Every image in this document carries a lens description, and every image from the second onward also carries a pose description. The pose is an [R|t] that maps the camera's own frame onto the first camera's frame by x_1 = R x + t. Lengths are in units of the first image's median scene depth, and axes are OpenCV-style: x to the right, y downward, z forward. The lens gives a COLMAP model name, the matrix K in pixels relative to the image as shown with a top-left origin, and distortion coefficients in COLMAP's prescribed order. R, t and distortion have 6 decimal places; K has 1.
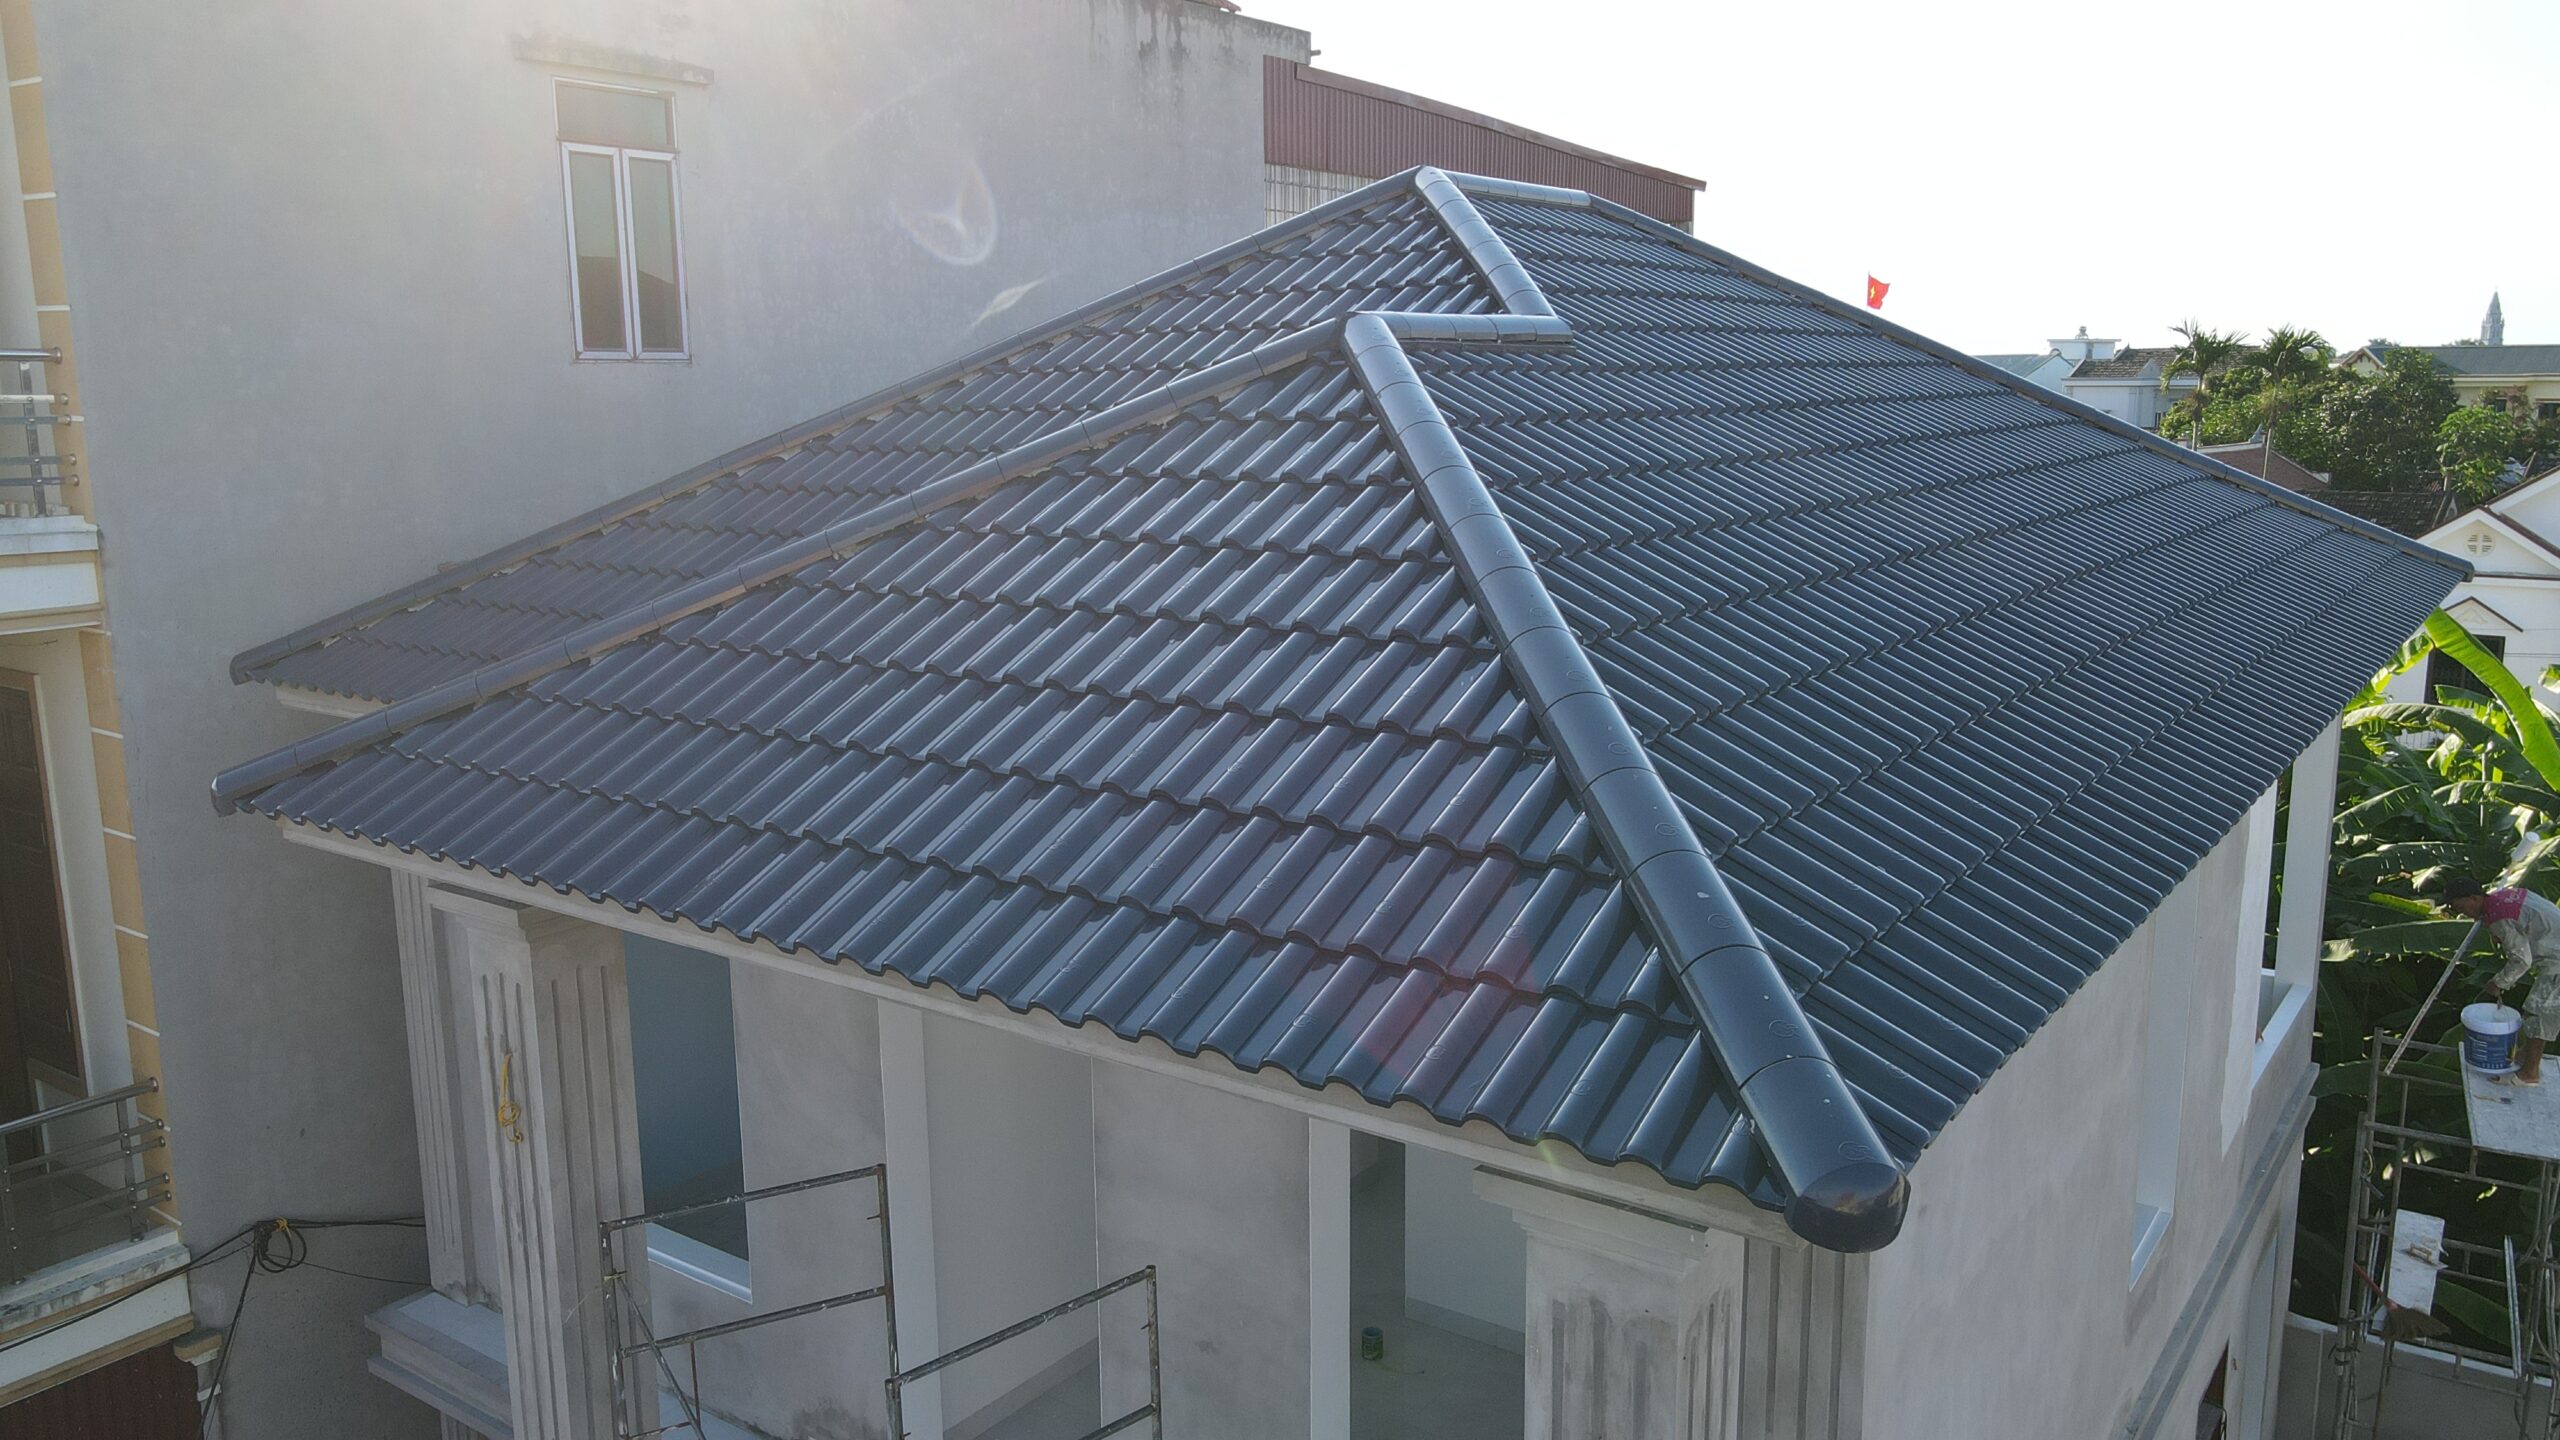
lens RADIAL K [[1893.5, 0, 1268.7], [0, 1893.5, 717.1], [0, 0, 1]] dist [0.008878, 0.017985]
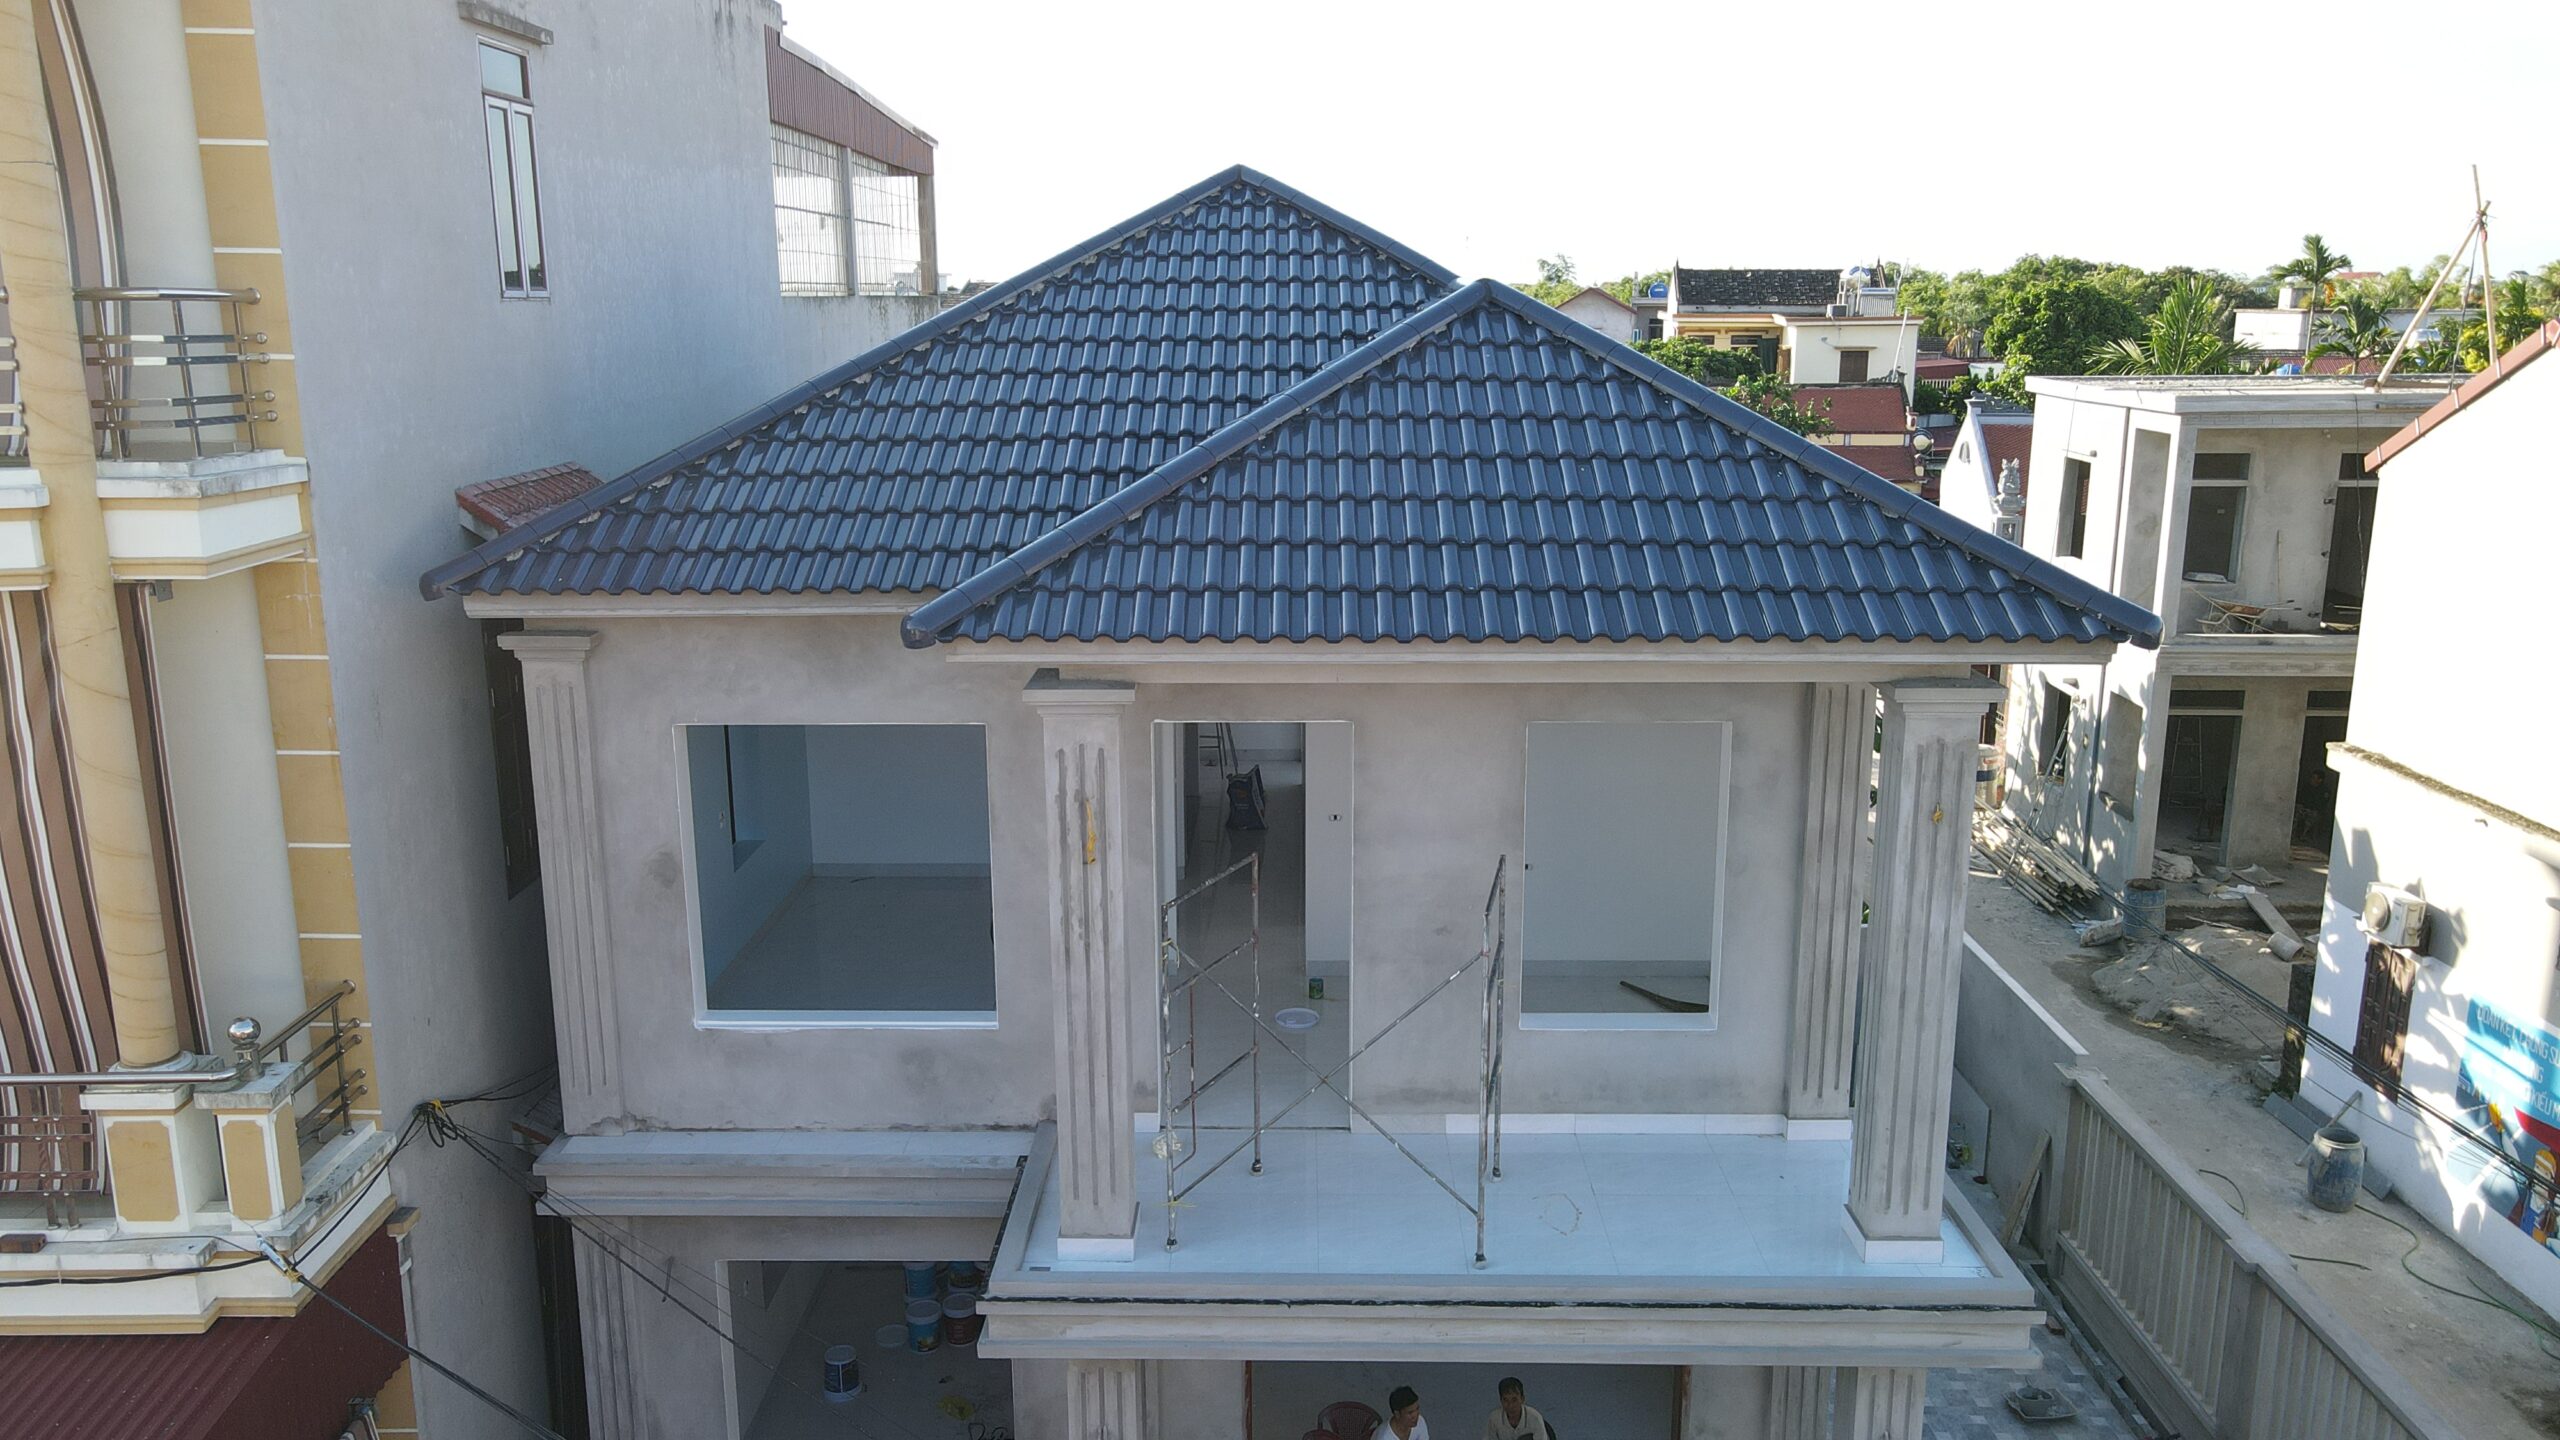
lens RADIAL K [[1893.5, 0, 1269.0], [0, 1893.5, 709.6], [0, 0, 1]] dist [0.008878, 0.017985]
pose [[0.816237, -0.119697, 0.565181, -0.711996], [0.100625, 0.992803, 0.064938, 0.020981], [-0.568886, 0.003867, 0.822407, -0.156017]]
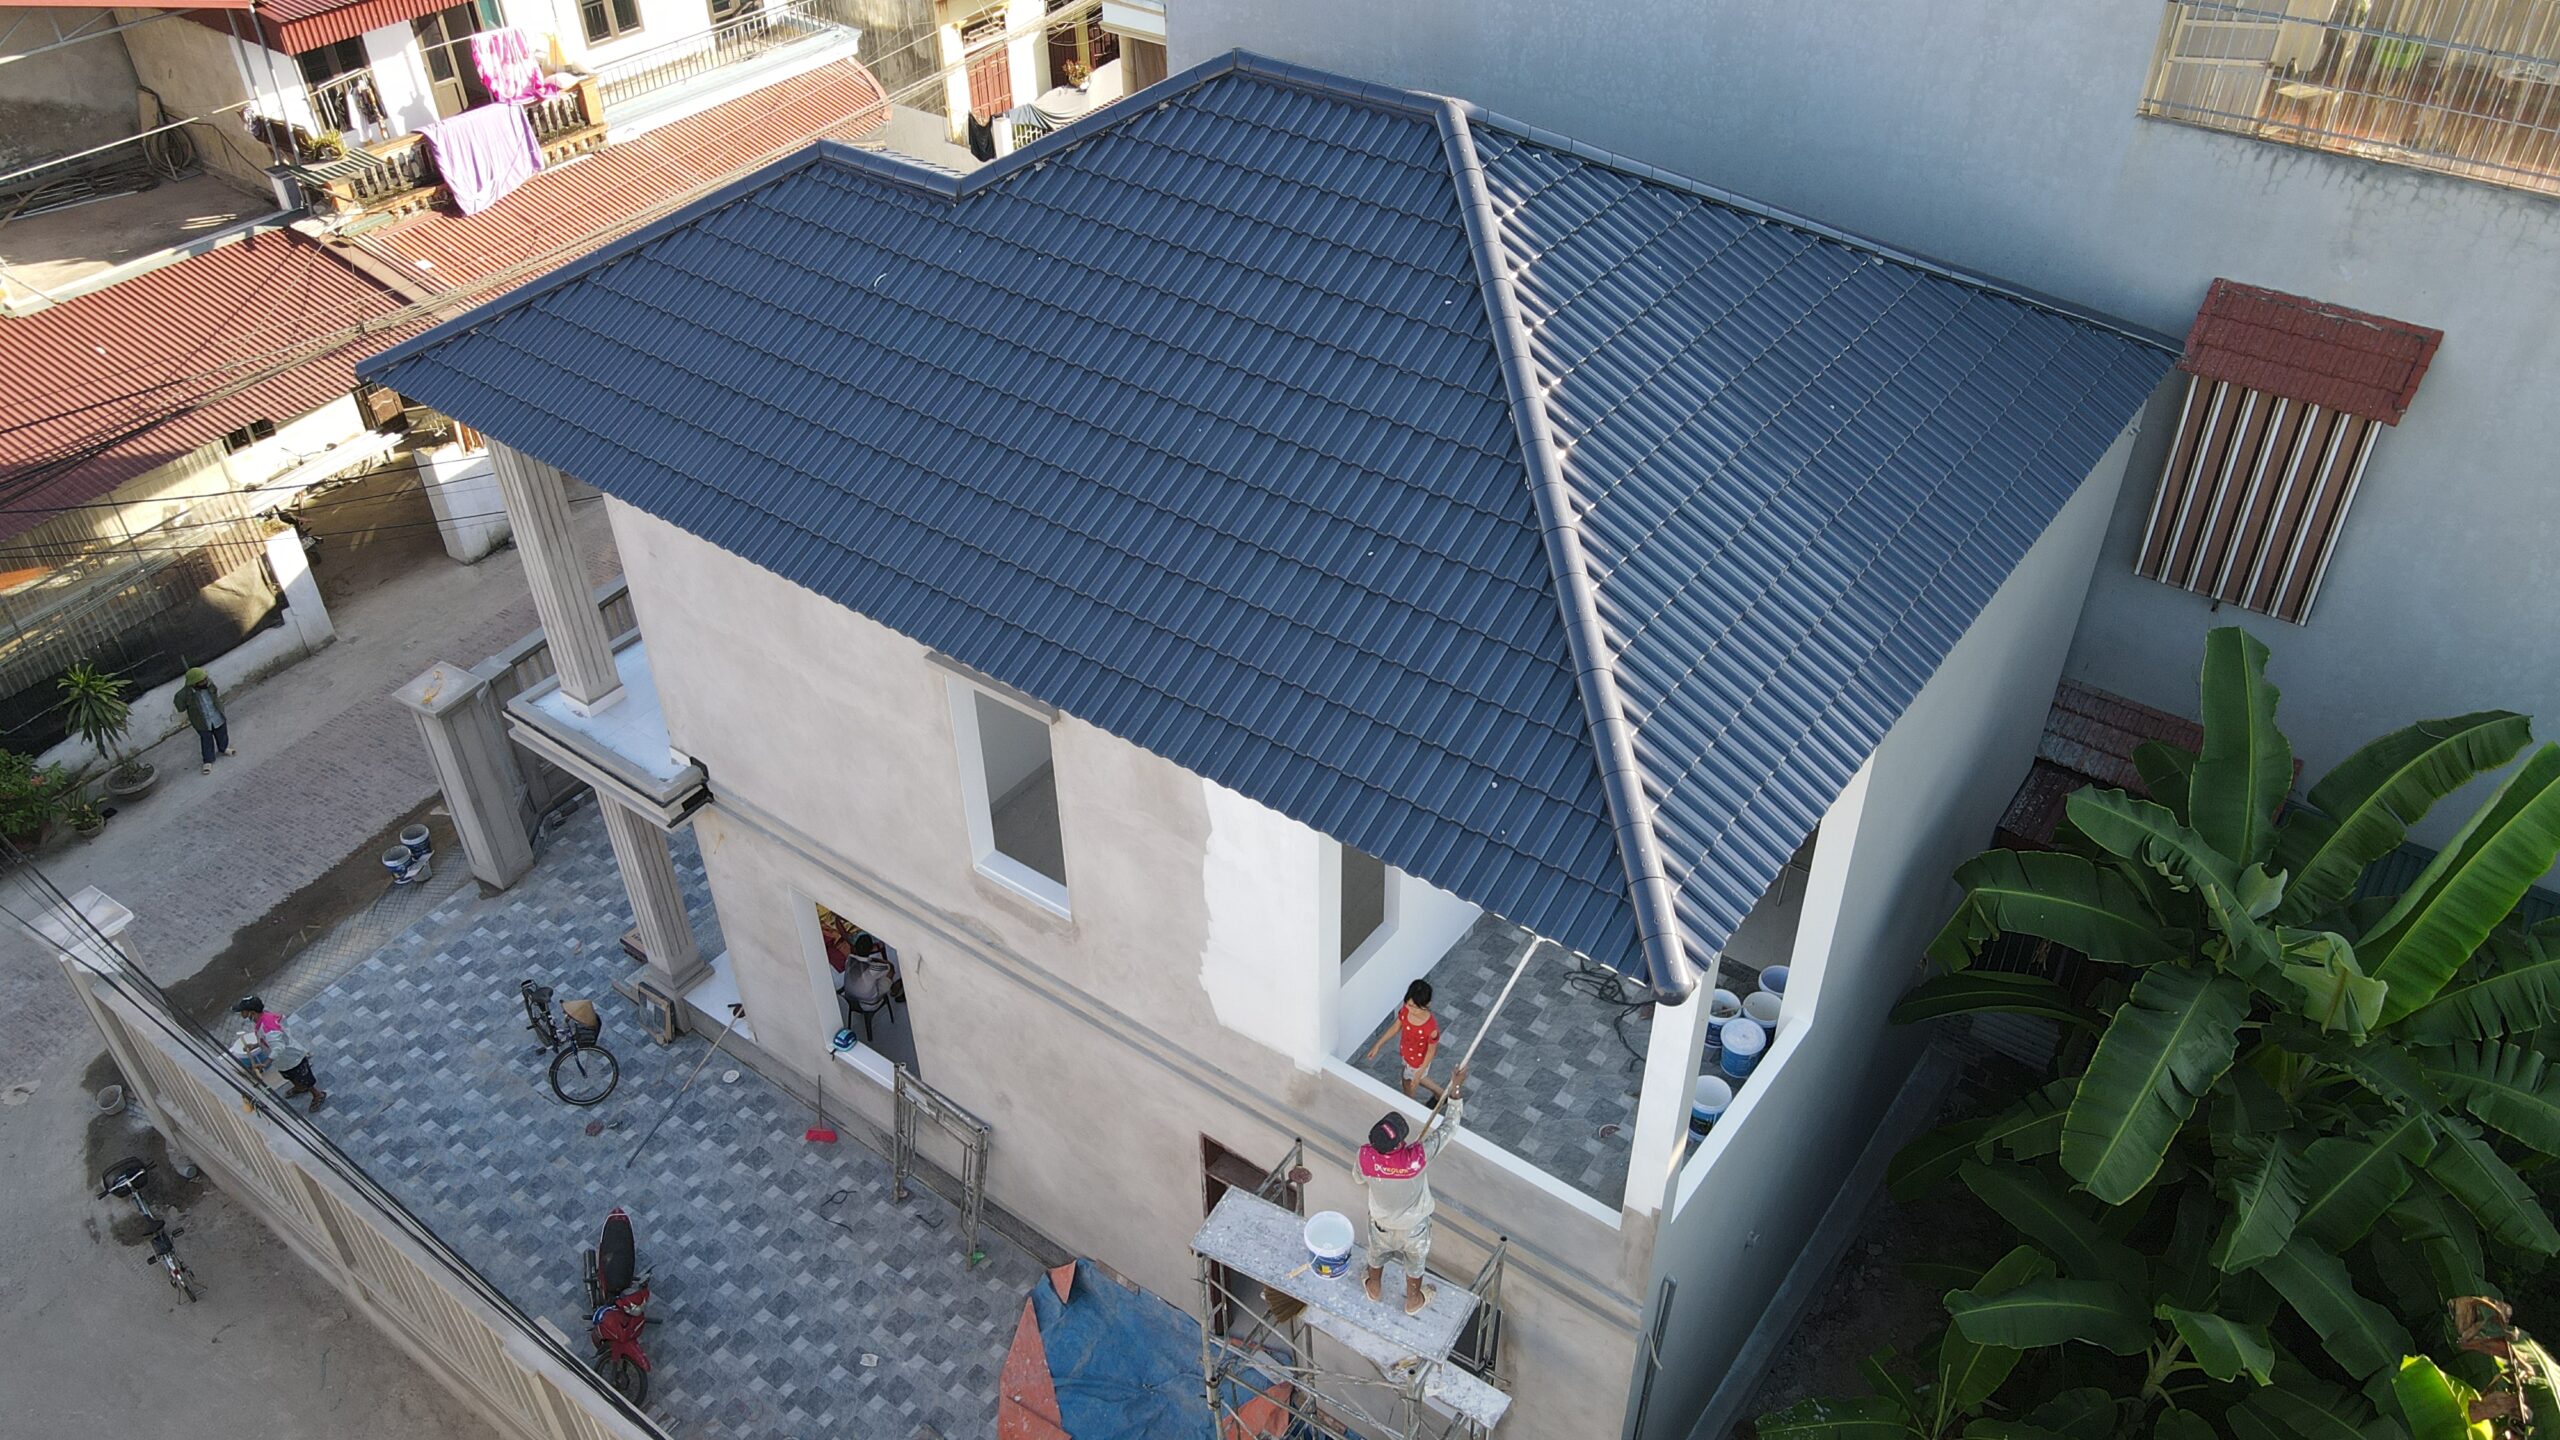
lens RADIAL K [[1893.5, 0, 1271.0], [0, 1893.5, 721.1], [0, 0, 1]] dist [0.008878, 0.017985]
pose [[-0.009705, 0.629148, -0.777225, 1.424524], [-0.165083, 0.765588, 0.621790, -0.754034], [0.986232, 0.134341, 0.096432, 0.921568]]
